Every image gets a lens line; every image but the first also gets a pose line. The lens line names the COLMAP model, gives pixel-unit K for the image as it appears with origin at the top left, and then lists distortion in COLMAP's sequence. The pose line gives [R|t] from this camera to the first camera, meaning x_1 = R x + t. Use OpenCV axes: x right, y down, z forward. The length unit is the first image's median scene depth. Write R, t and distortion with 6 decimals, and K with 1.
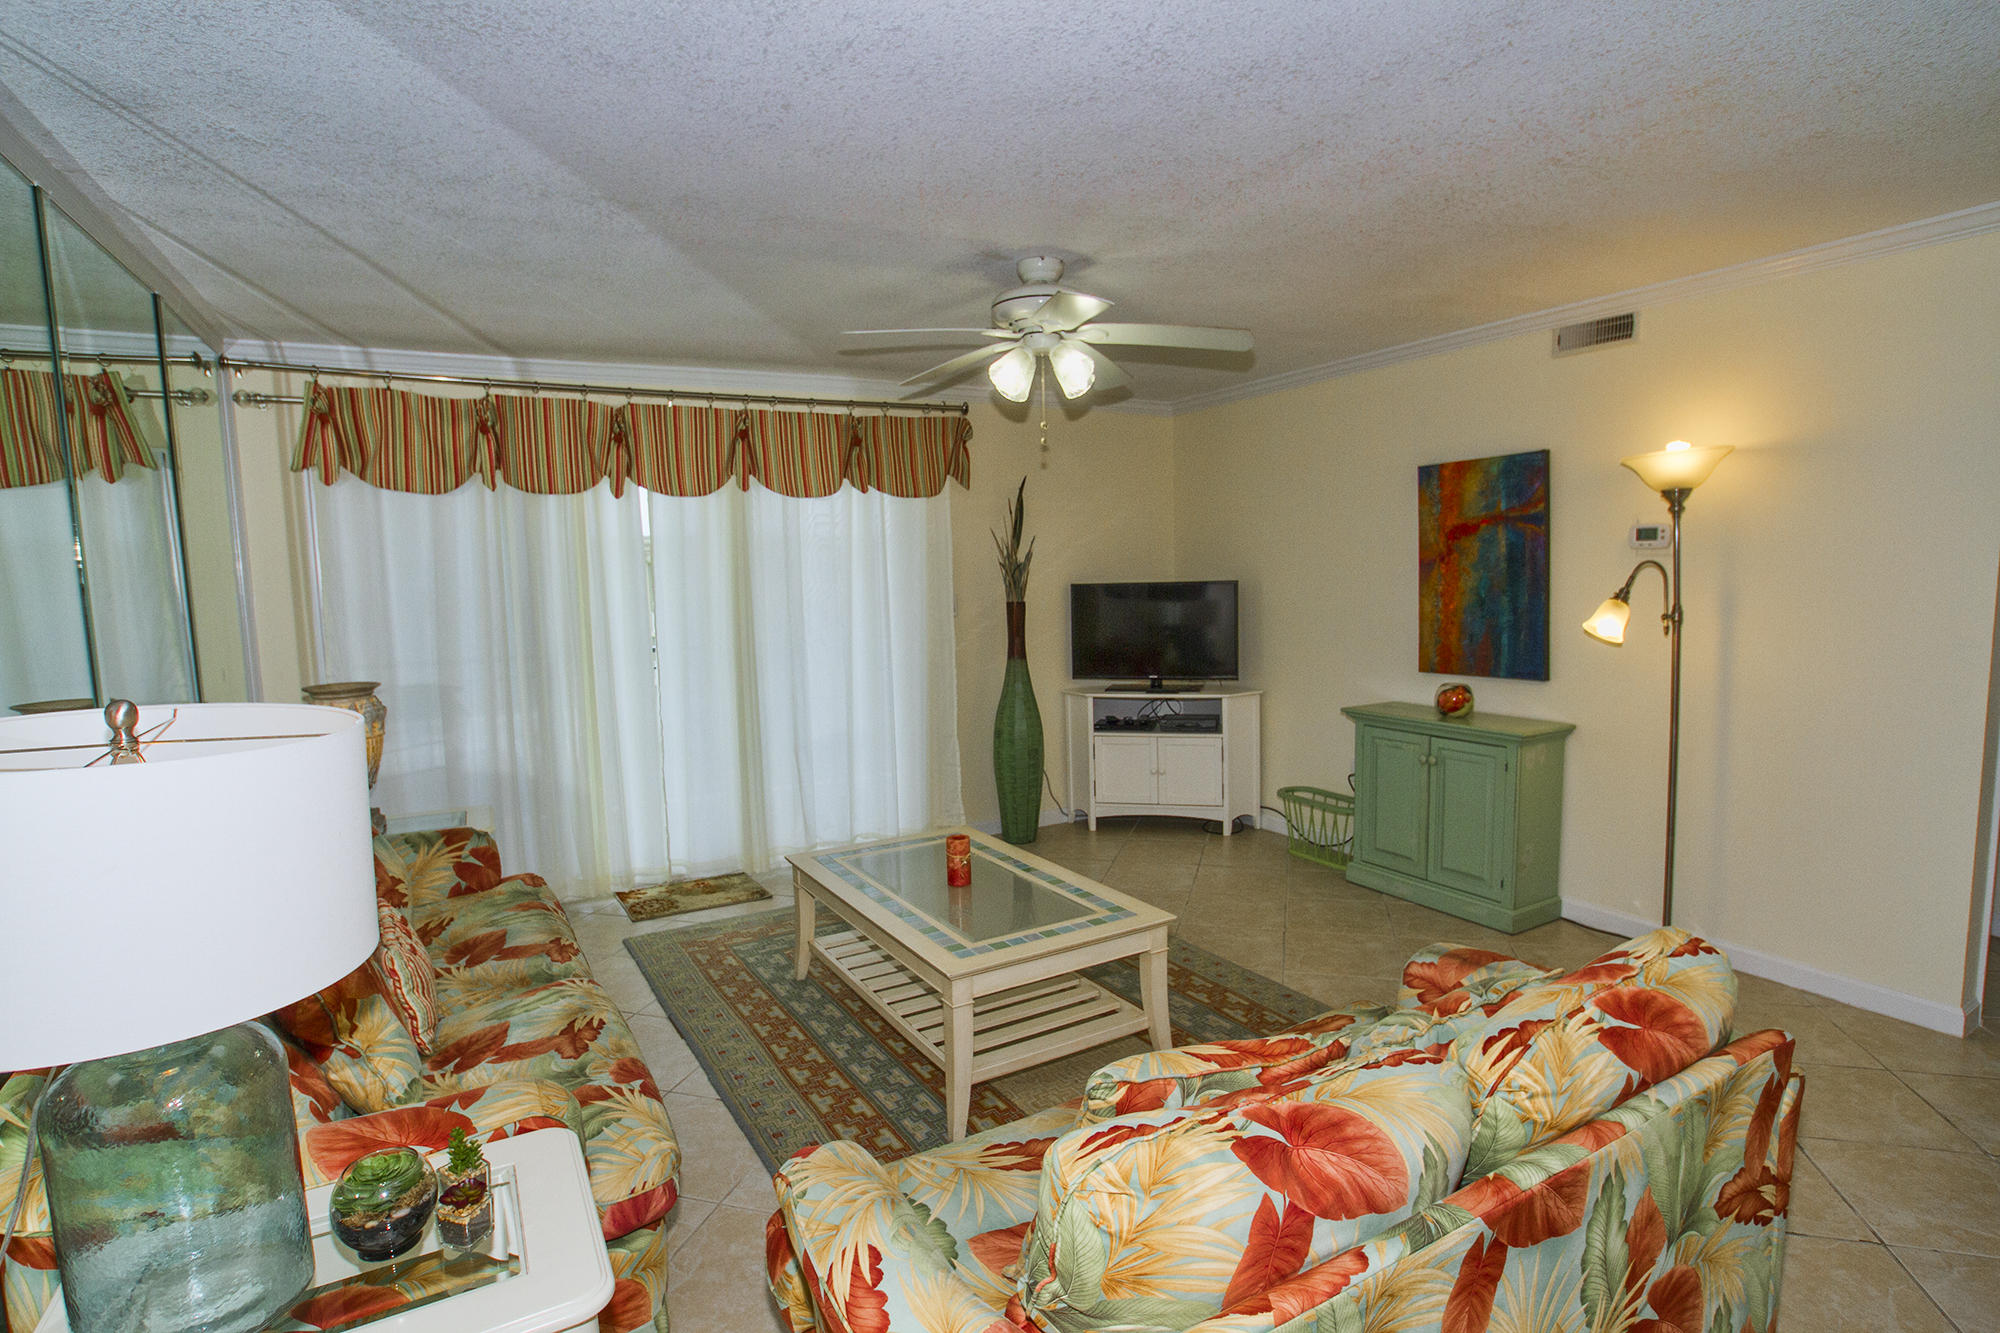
lens RADIAL K [[1043.7, 0, 1000.0], [0, 1043.7, 666.5], [0, 0, 1]] dist [-0.001292, 0.000643]
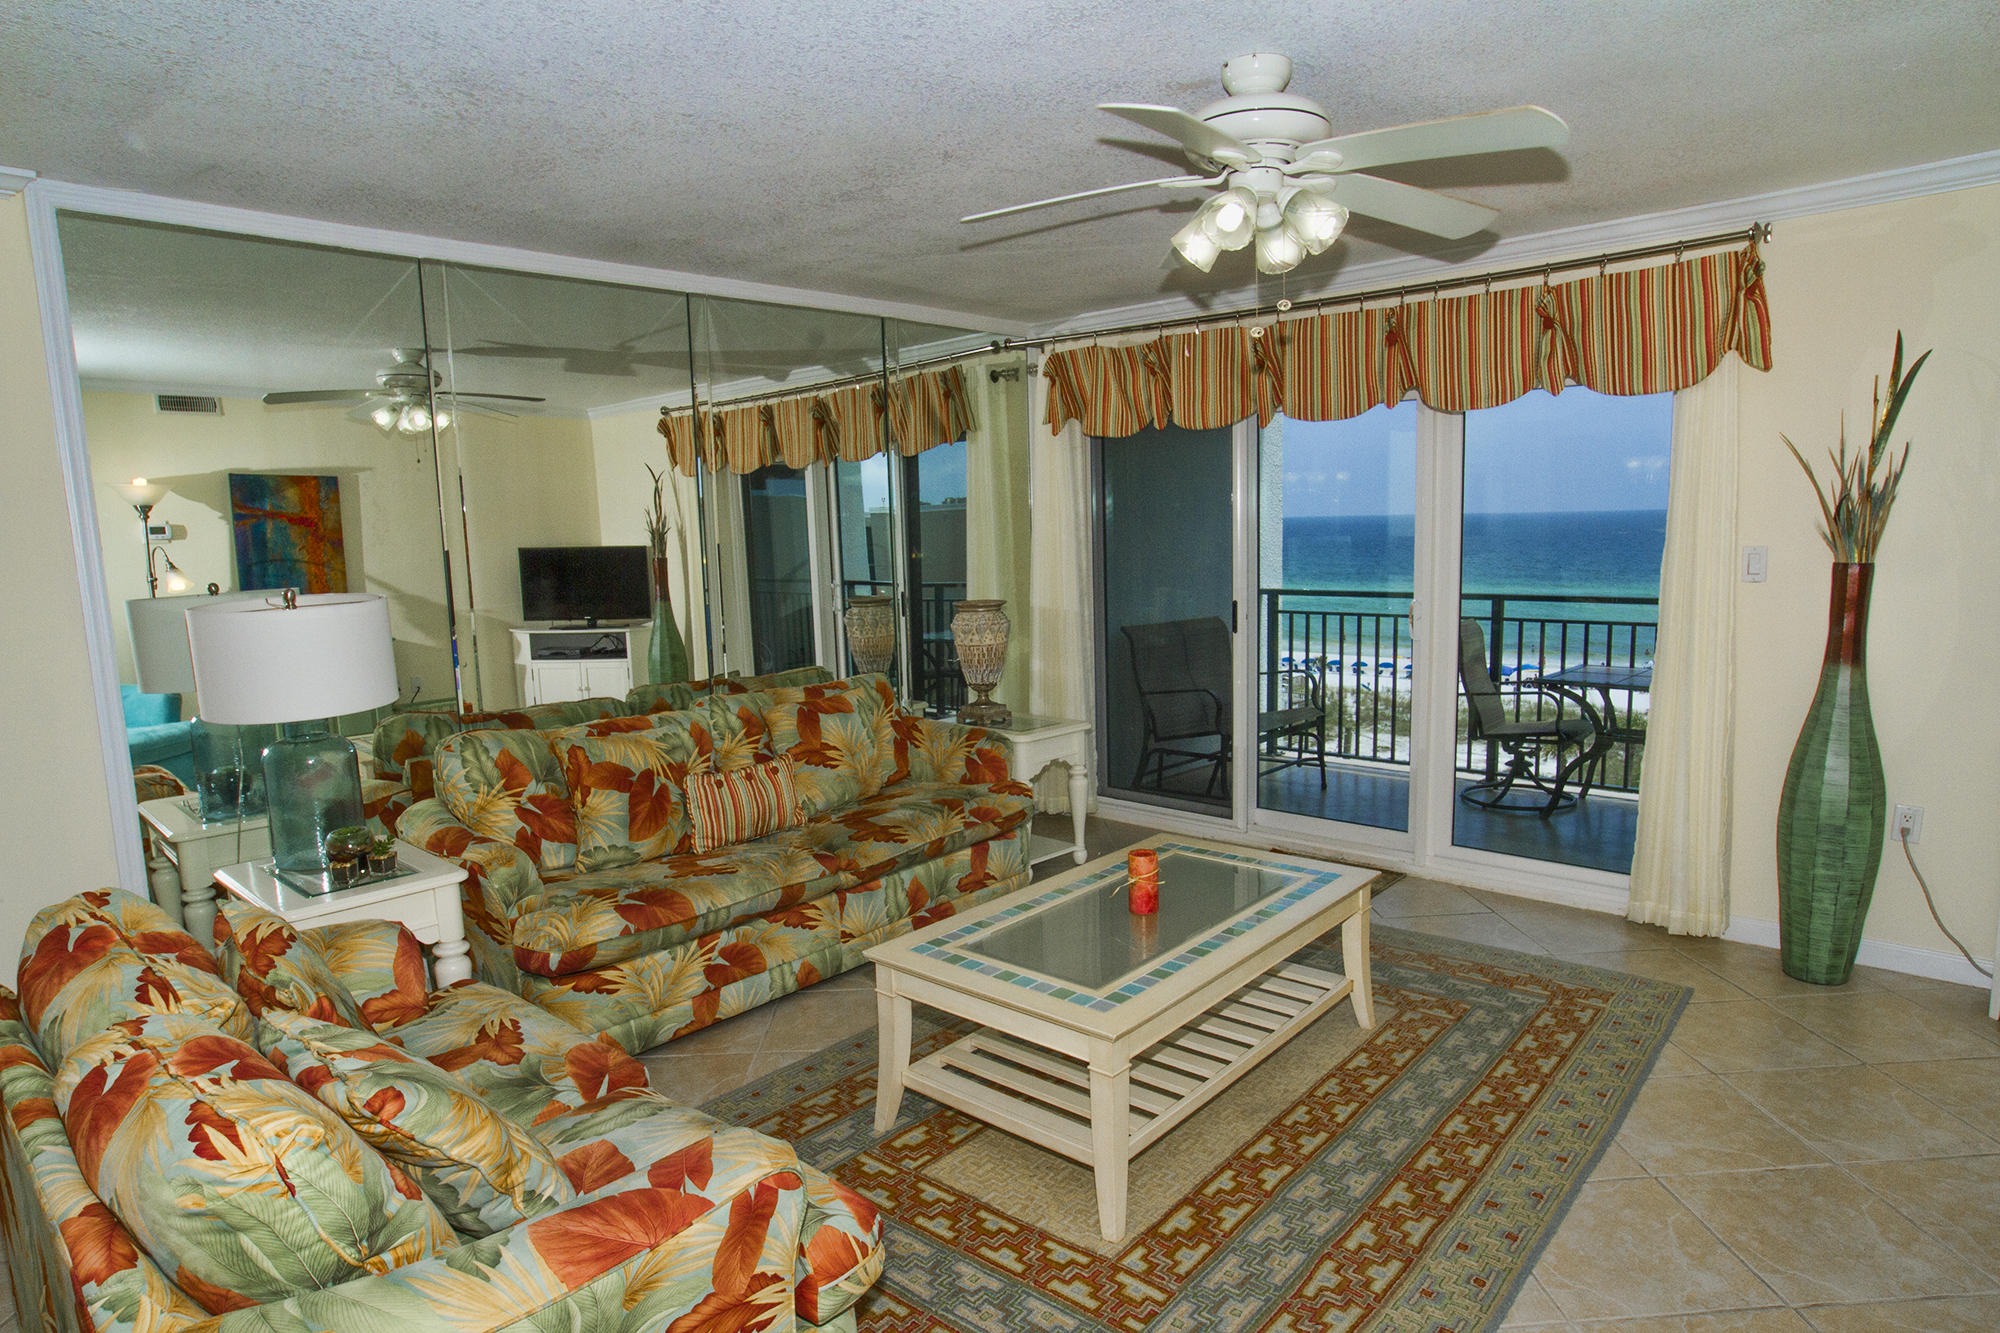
lens RADIAL K [[1161.3, 0, 1000.0], [0, 1161.3, 666.5], [0, 0, 1]] dist [0.000448, -0.000071]
pose [[0.313766, 0.140672, -0.939022, 0.527569], [-0.076006, 0.989512, 0.122839, -0.057519], [0.946453, 0.032829, 0.321167, 0.425823]]
